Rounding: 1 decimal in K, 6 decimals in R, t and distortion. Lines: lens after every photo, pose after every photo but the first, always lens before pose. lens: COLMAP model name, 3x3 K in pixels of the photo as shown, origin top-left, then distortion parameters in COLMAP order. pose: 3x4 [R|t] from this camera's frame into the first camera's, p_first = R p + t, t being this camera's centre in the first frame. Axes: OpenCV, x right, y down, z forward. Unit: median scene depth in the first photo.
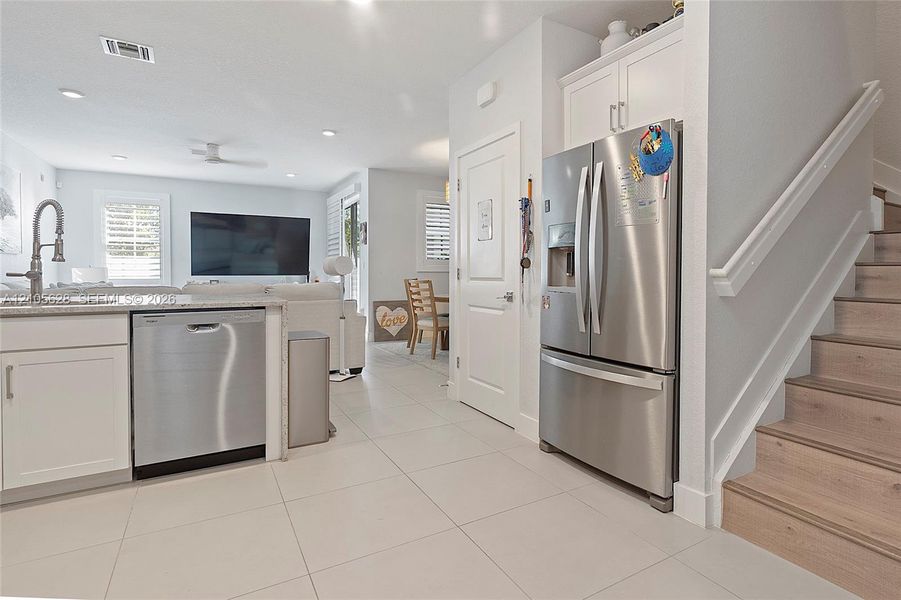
lens RADIAL K [[455.7, 0, 479.2], [0, 455.7, 275.8], [0, 0, 1]] dist [-0.000564, 0.000356]
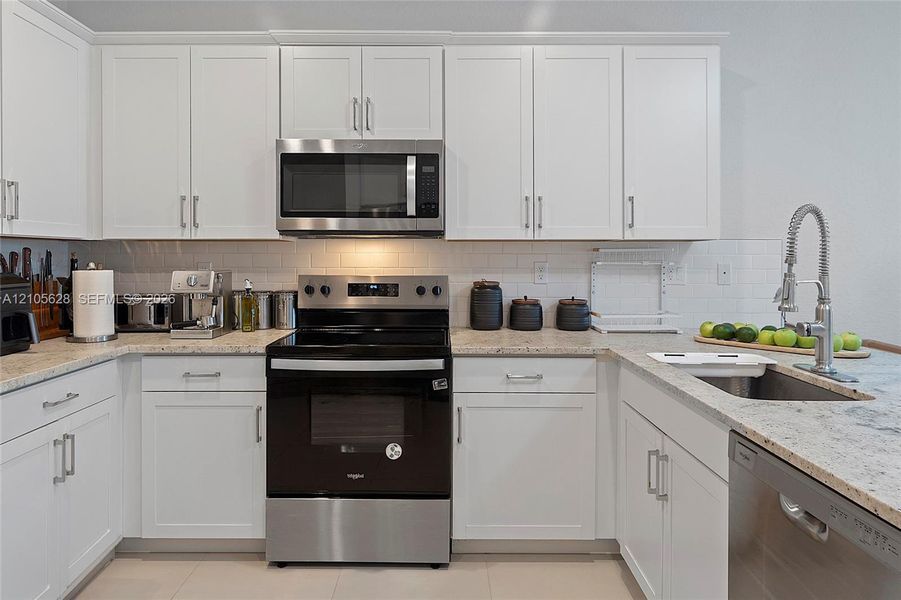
lens RADIAL K [[594.4, 0, 431.1], [0, 594.4, 253.7], [0, 0, 1]] dist [0.006268, 0.001656]
pose [[-0.522590, -0.009436, -0.852532, -0.012061], [-0.007667, 0.999950, -0.006368, -0.040609], [0.852549, 0.003209, -0.522637, 0.421583]]
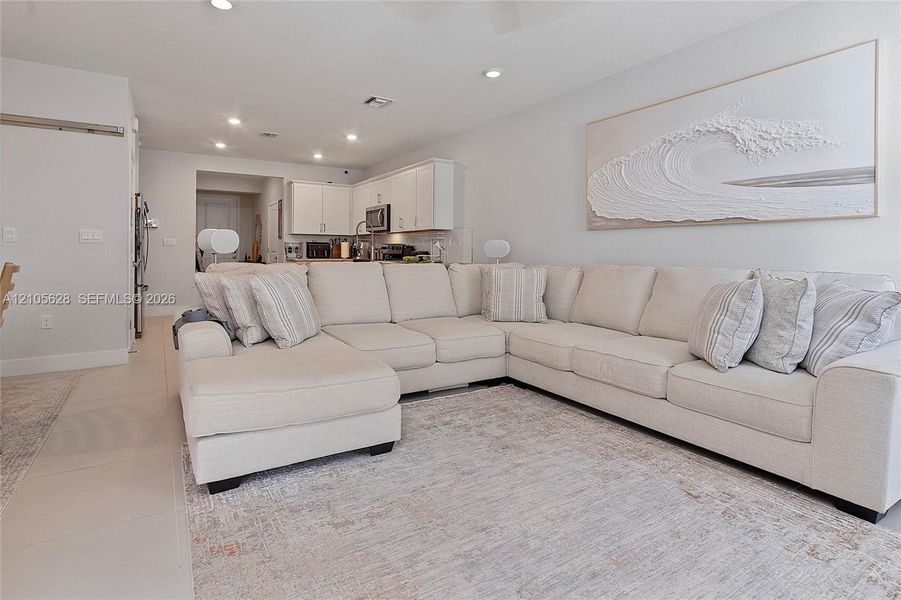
lens RADIAL K [[453.6, 0, 417.9], [0, 453.6, 250.8], [0, 0, 1]] dist [-0.003780, 0.000228]
pose [[-0.999764, -0.005713, 0.020977, -0.560705], [-0.005555, 0.999956, 0.007577, -0.012707], [-0.021019, 0.007459, -0.999751, 1.496111]]
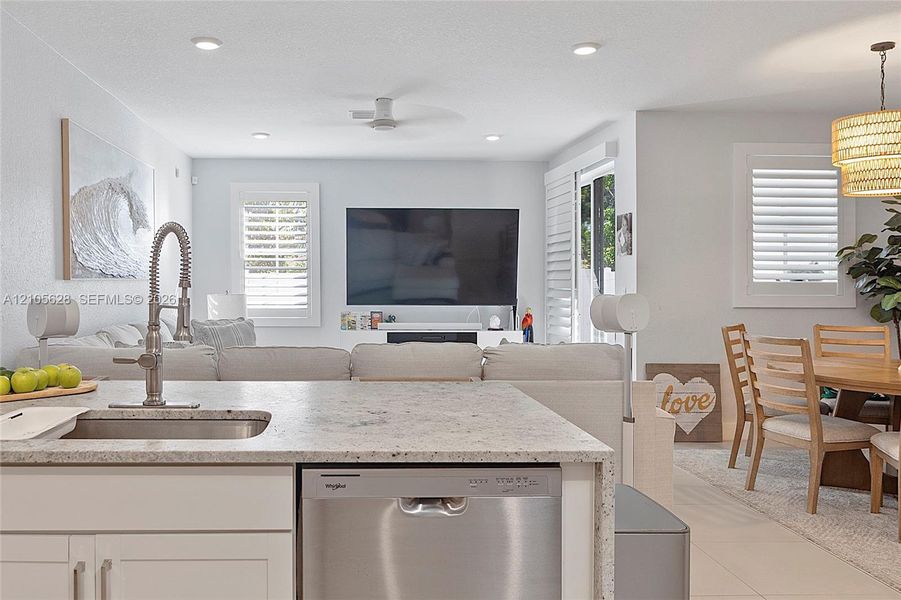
lens RADIAL K [[714.8, 0, 377.3], [0, 714.8, 290.2], [0, 0, 1]] dist [-0.001546, -0.000447]
pose [[0.878350, 0.008228, -0.477947, -0.138623], [-0.005716, 0.999961, 0.006710, -0.040314], [0.477984, -0.003162, 0.878363, 0.159413]]
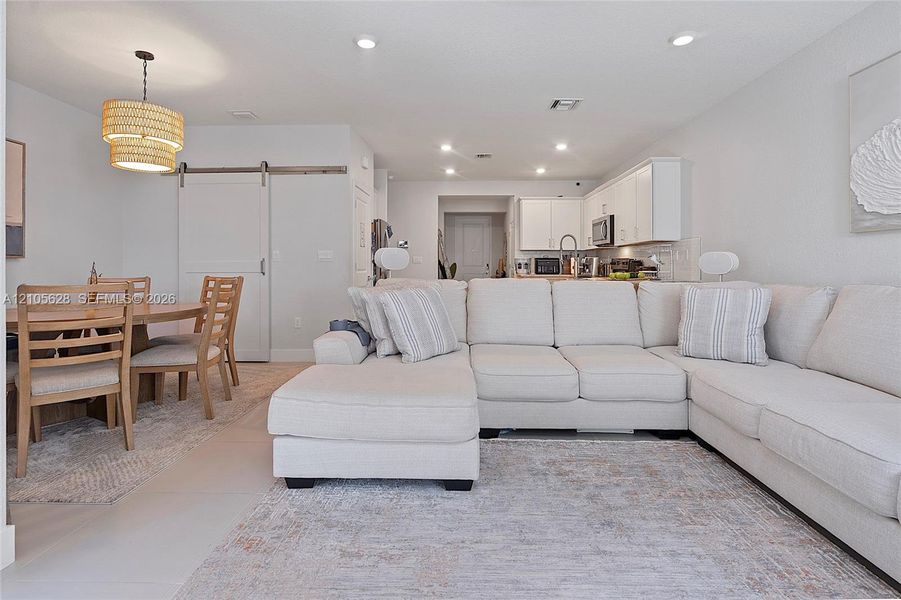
lens RADIAL K [[445.9, 0, 454.5], [0, 445.9, 264.9], [0, 0, 1]] dist [-0.001978, 0.000641]
pose [[-0.842789, 0.002561, 0.538238, -0.730201], [0.005463, 0.999978, 0.003797, -0.012482], [-0.538216, 0.006140, -0.842785, 1.387394]]
